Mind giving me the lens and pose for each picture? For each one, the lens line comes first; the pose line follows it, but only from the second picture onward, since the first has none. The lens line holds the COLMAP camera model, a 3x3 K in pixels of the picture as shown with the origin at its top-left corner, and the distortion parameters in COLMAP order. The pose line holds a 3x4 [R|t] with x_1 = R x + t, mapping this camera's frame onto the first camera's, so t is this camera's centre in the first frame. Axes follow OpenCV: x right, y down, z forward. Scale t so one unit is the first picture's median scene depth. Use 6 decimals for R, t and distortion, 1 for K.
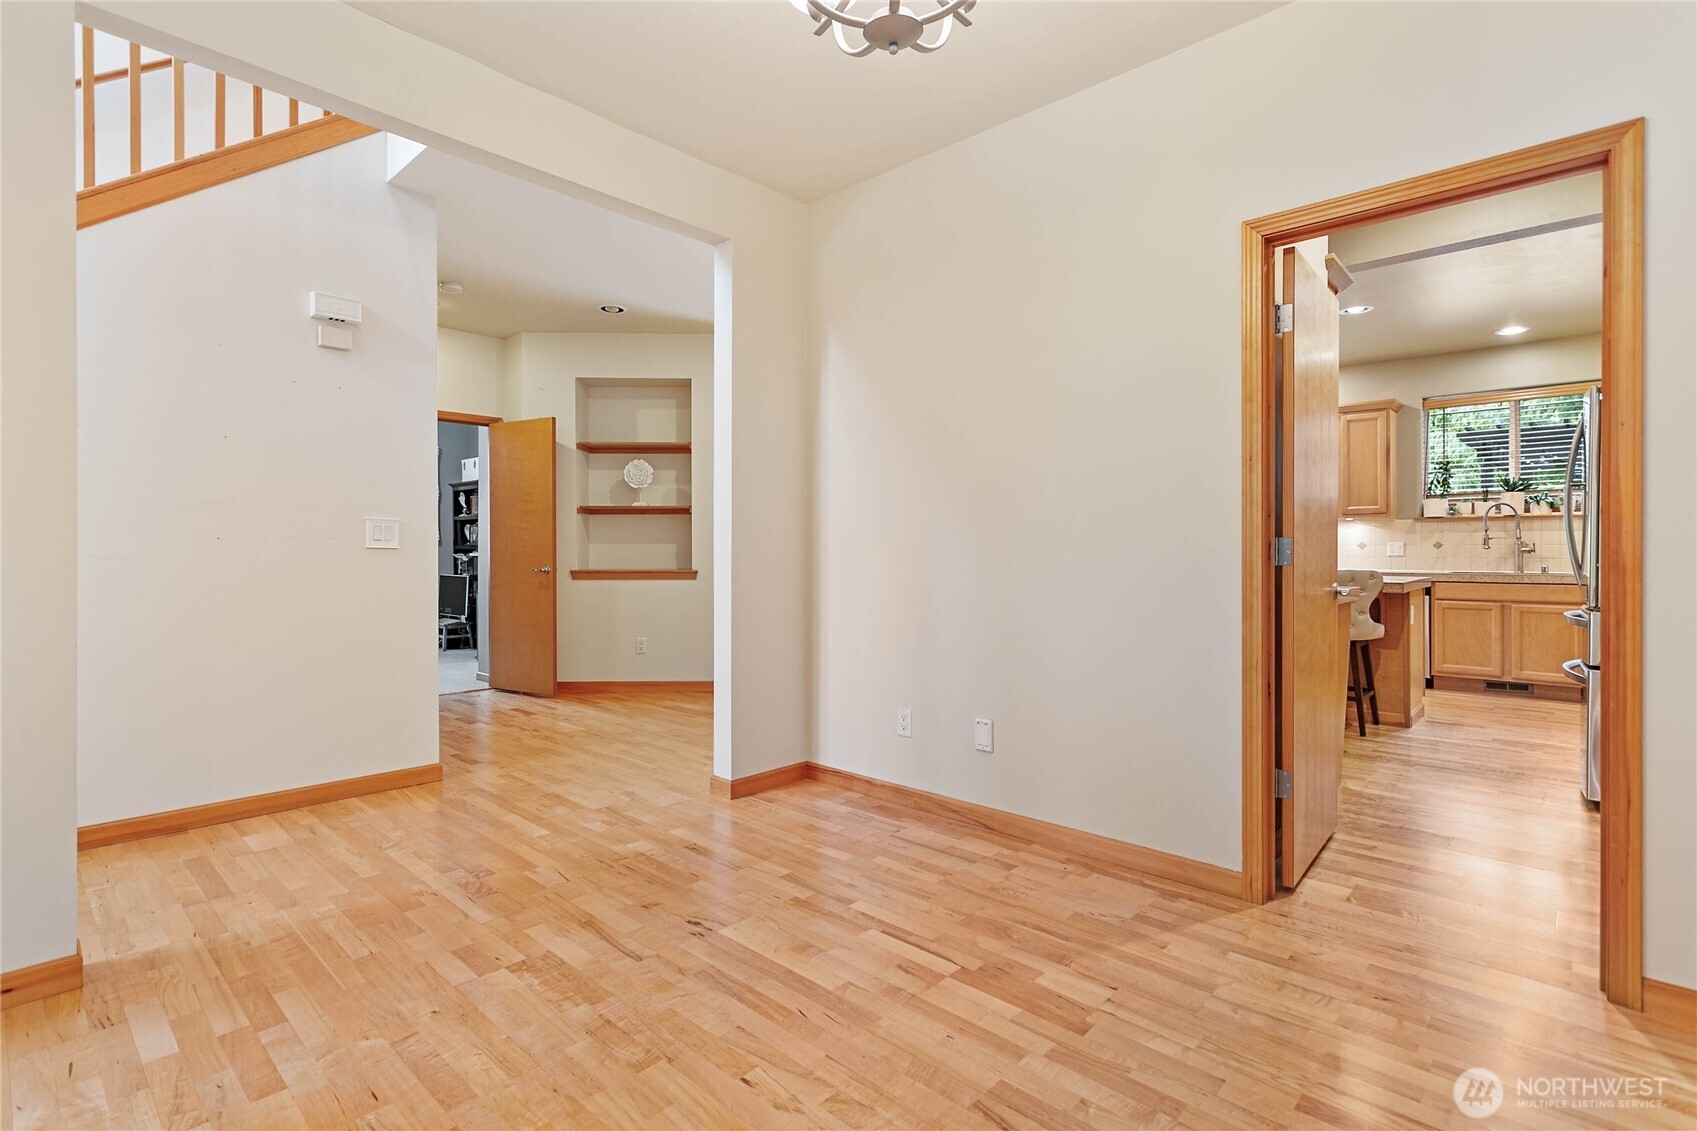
lens RADIAL K [[817.9, 0, 842.4], [0, 817.9, 555.1], [0, 0, 1]] dist [0.000367, 0.002995]
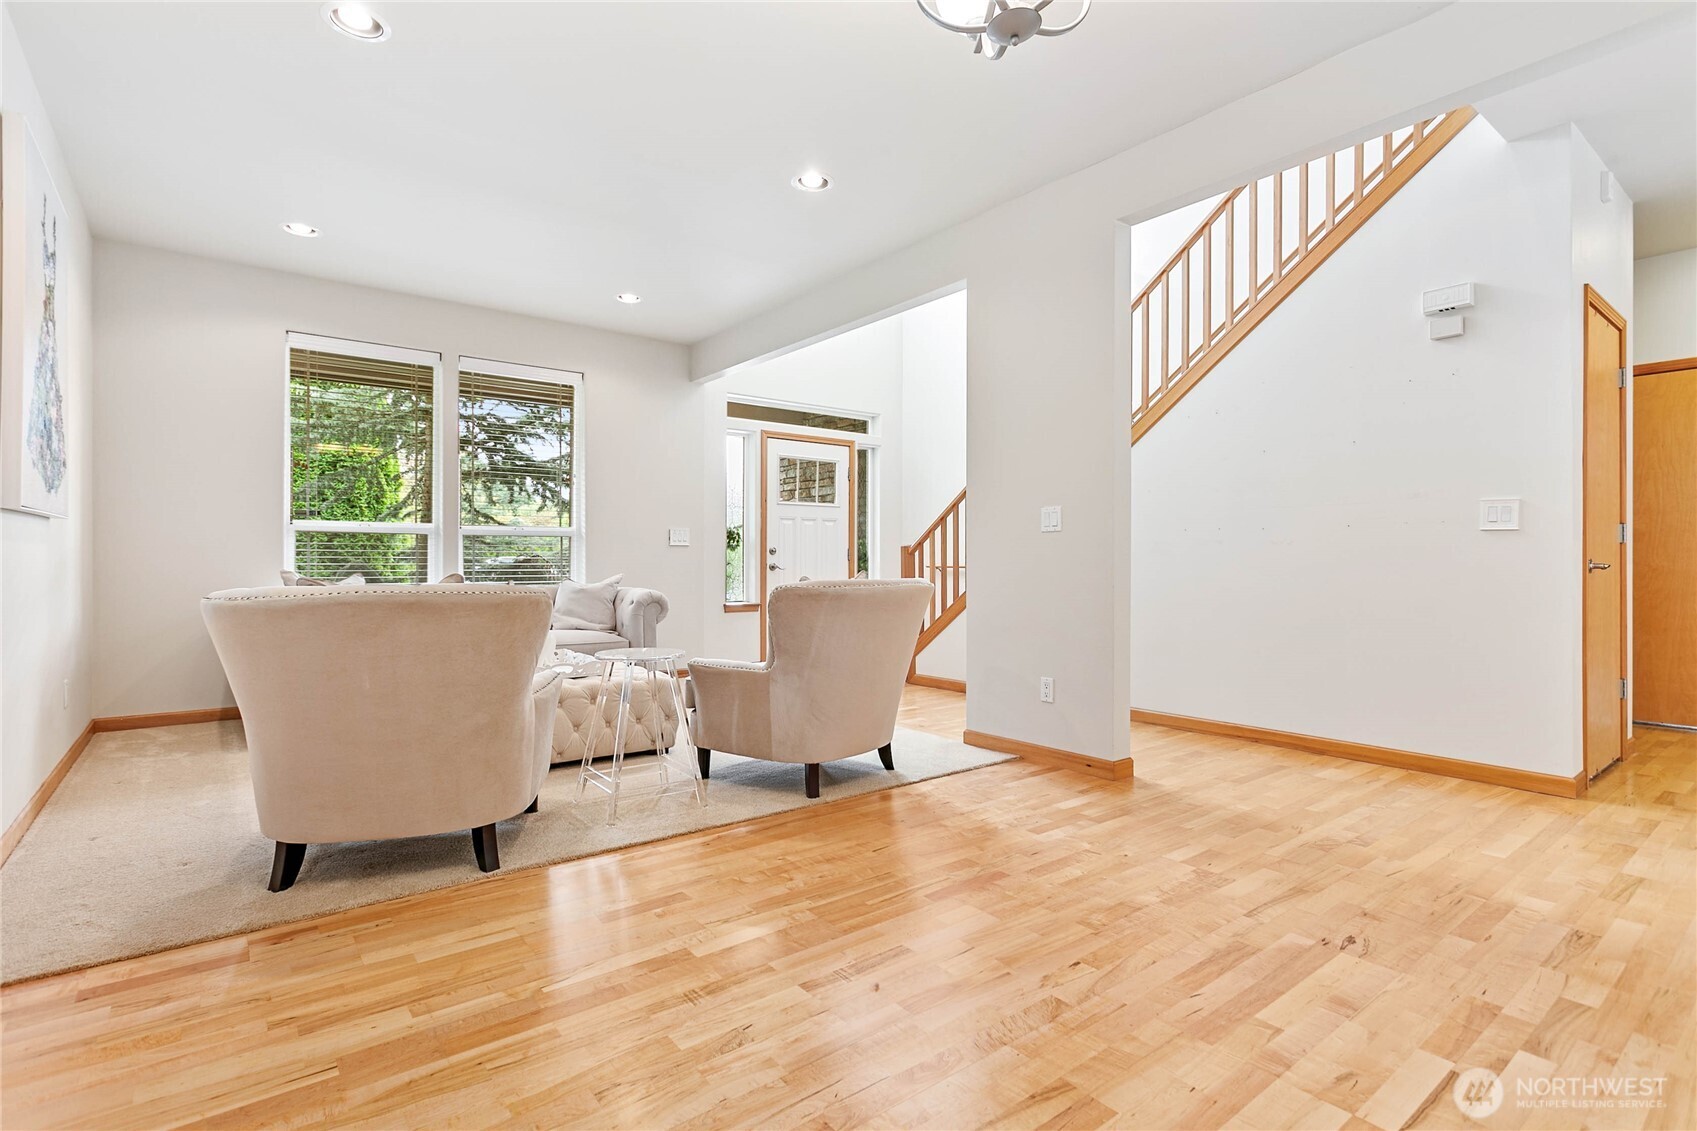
lens RADIAL K [[817.9, 0, 842.8], [0, 817.9, 567.3], [0, 0, 1]] dist [0.000367, 0.002995]
pose [[-0.166114, 0.003873, -0.986099, 0.647648], [-0.008256, 0.999952, 0.005318, 0.046532], [0.986072, 0.009025, -0.166074, 0.517840]]
